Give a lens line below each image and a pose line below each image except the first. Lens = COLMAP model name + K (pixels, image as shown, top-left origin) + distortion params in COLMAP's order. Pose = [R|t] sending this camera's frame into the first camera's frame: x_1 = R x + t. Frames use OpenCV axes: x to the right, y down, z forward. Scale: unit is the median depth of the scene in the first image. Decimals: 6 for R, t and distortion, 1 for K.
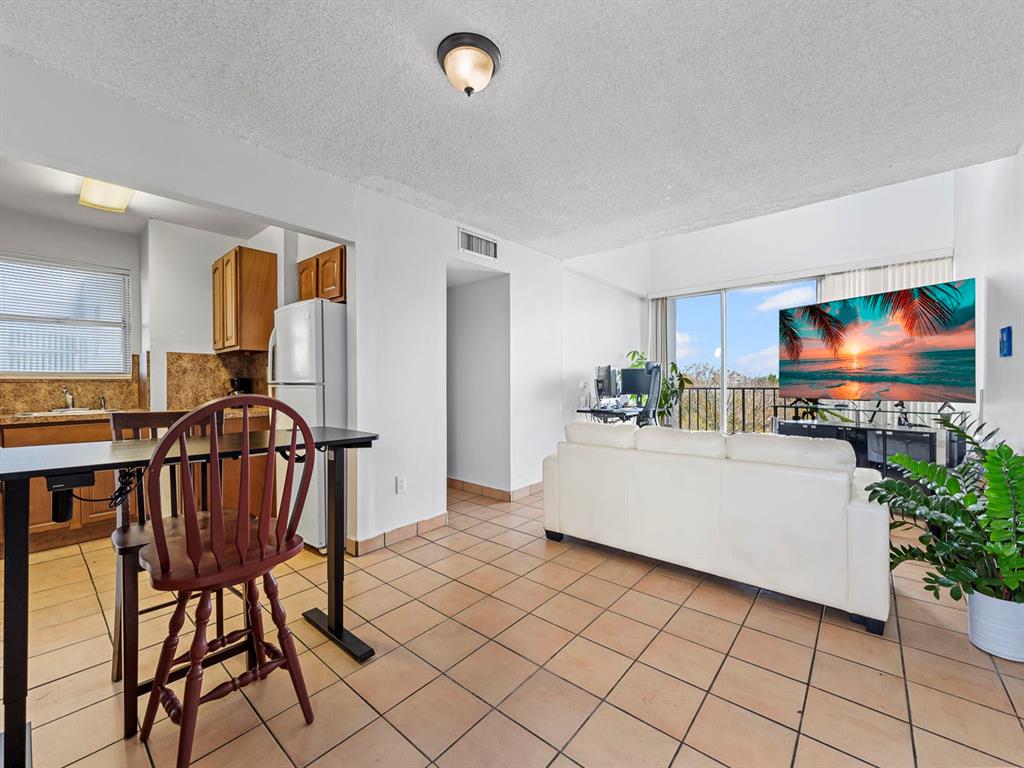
lens RADIAL K [[415.8, 0, 512.2], [0, 415.8, 386.0], [0, 0, 1]] dist [-0.001399, 0.000016]
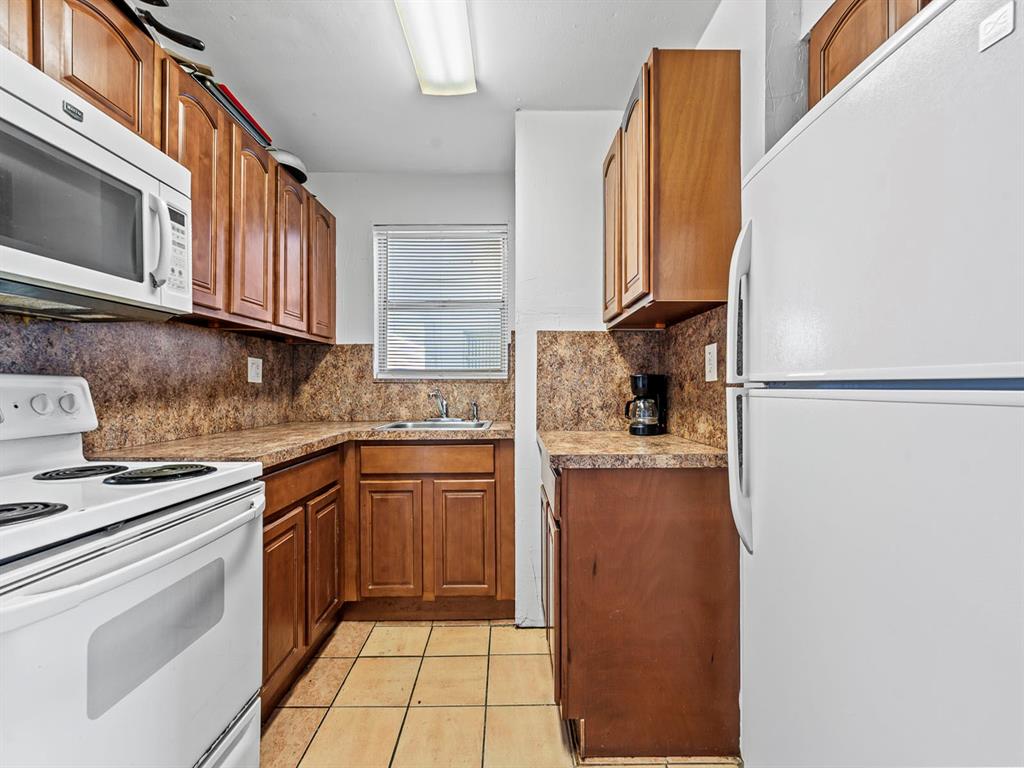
lens RADIAL K [[415.8, 0, 512.5], [0, 415.8, 387.8], [0, 0, 1]] dist [-0.001399, 0.000016]
pose [[0.653537, 0.006107, -0.756870, -0.409149], [-0.013548, 0.999902, -0.003630, 0.000879], [0.756774, 0.012626, 0.653555, 0.589314]]
